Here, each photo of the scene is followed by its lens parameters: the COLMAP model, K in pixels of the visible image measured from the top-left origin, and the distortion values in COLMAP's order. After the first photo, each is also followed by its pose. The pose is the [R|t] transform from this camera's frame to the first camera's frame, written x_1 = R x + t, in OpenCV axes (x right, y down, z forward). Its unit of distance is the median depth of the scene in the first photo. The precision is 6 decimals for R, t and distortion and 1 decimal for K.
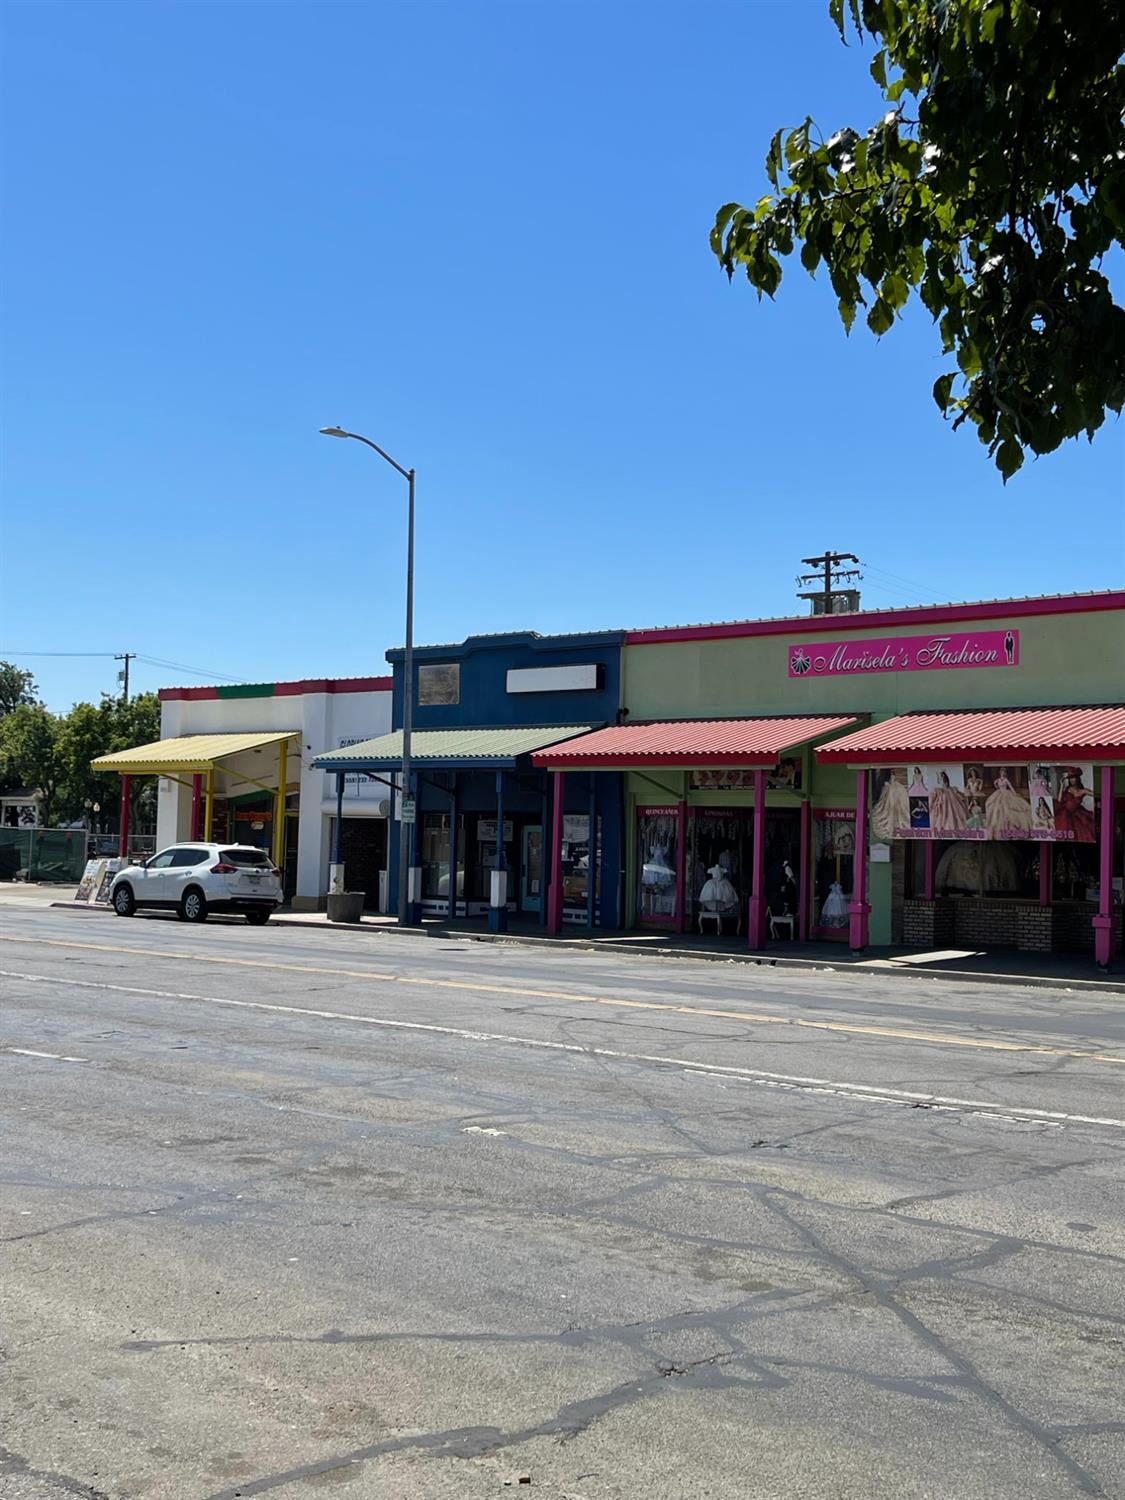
lens RADIAL K [[1822.0, 0, 557.7], [0, 1822.0, 755.5], [0, 0, 1]] dist [0.091193, 0.000000]
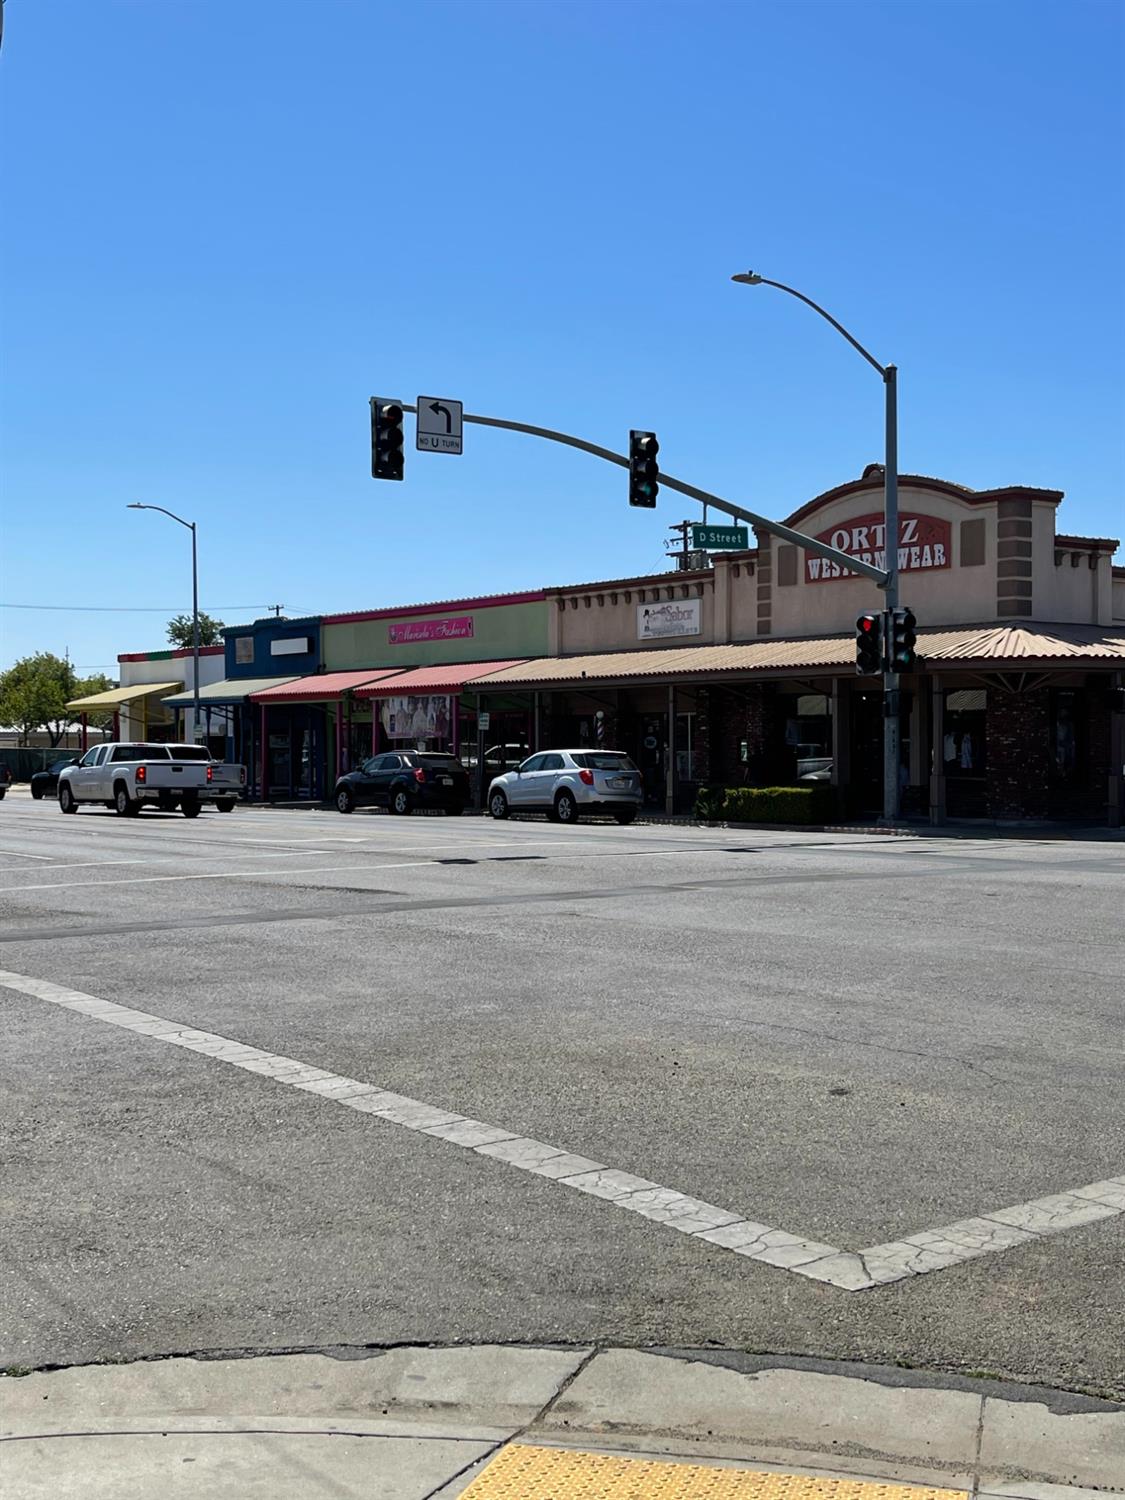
lens RADIAL K [[1822.0, 0, 570.2], [0, 1822.0, 748.7], [0, 0, 1]] dist [0.091193, 0.000000]
pose [[0.986647, -0.029373, -0.160203, 0.504691], [0.036255, 0.998533, 0.040207, -0.007713], [0.158787, -0.045478, 0.986265, -0.571418]]
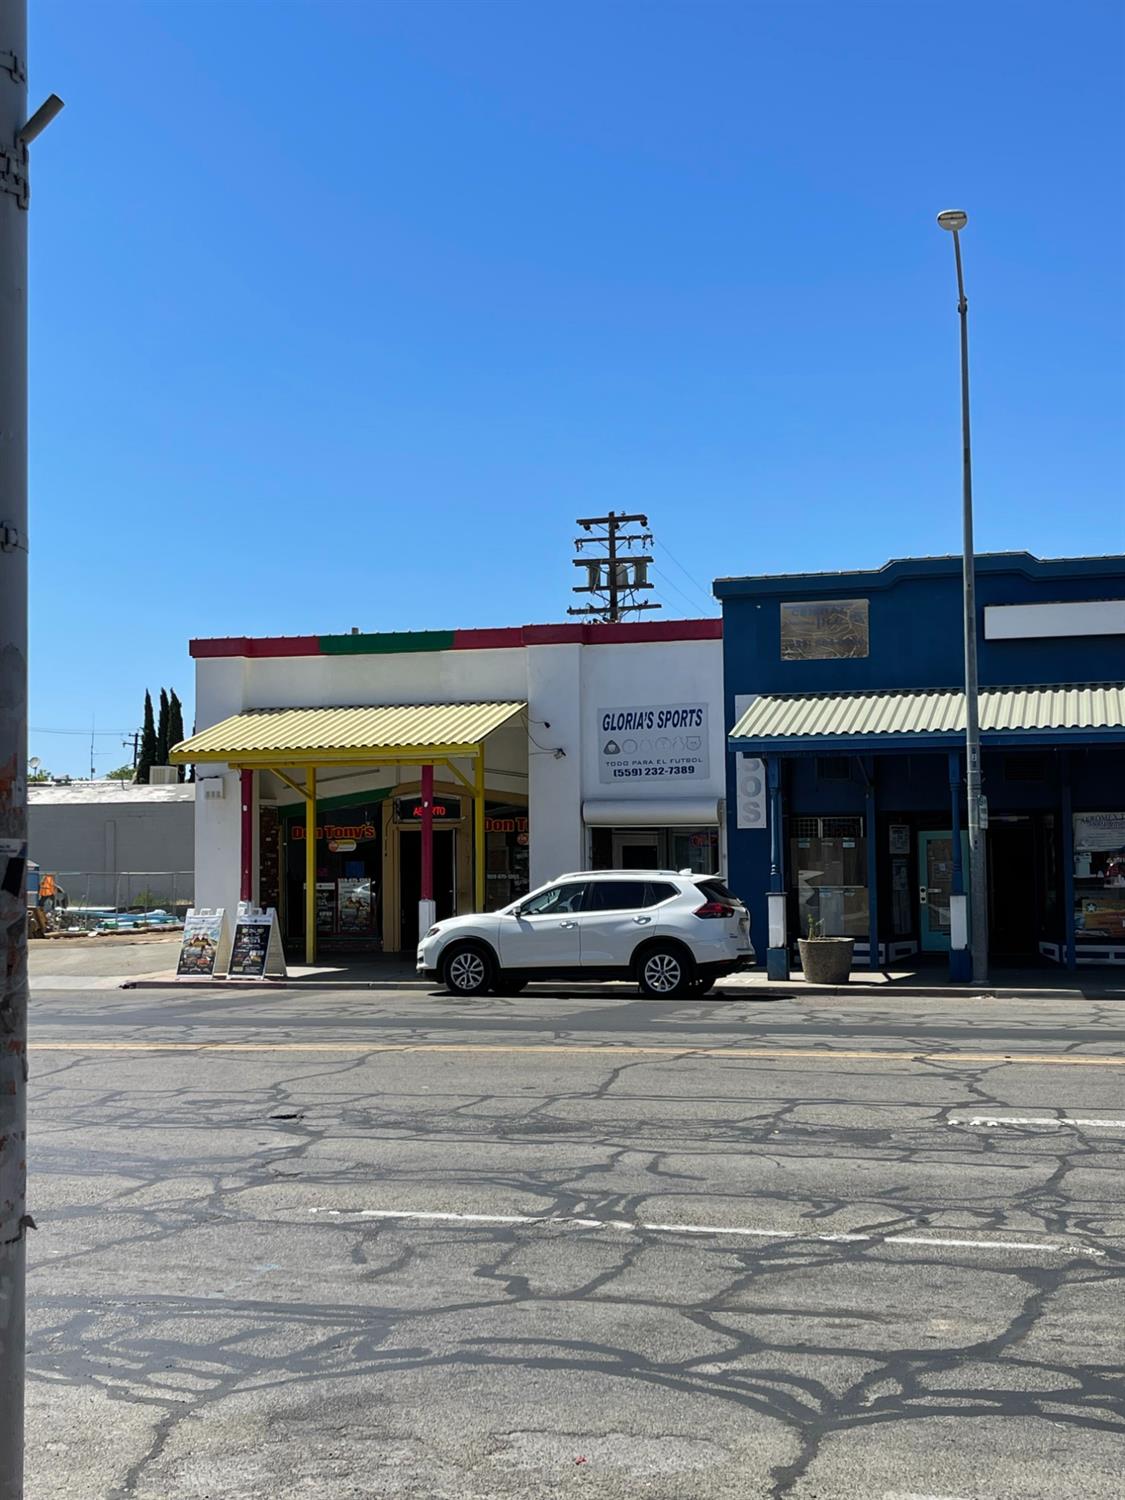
lens RADIAL K [[1822.0, 0, 553.4], [0, 1822.0, 761.0], [0, 0, 1]] dist [0.091193, 0.000000]
pose [[0.885661, -0.010115, 0.464223, -0.515977], [0.011561, 0.999933, -0.000270, 0.010520], [-0.464189, 0.005606, 0.885718, 0.471915]]
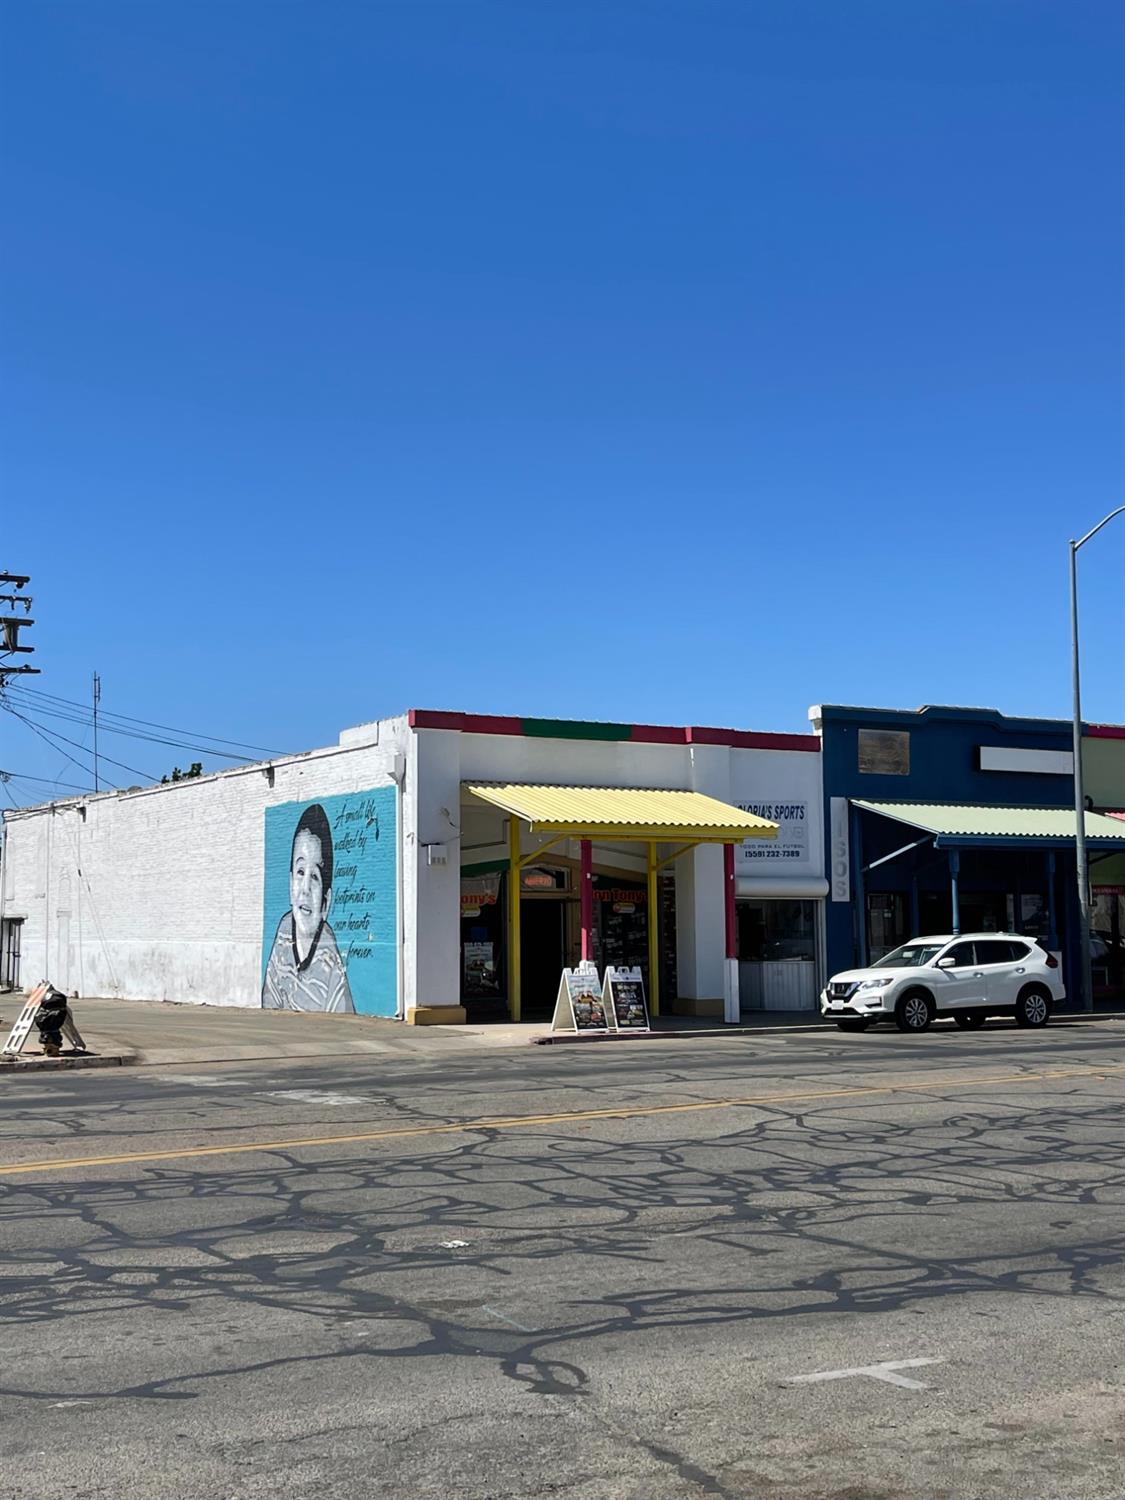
lens RADIAL K [[1822.0, 0, 555.2], [0, 1822.0, 747.8], [0, 0, 1]] dist [0.091193, 0.000000]
pose [[0.274443, 0.064338, 0.959449, -1.071471], [-0.029893, 0.997848, -0.058363, 0.018888], [-0.961139, -0.012664, 0.275775, 0.979844]]
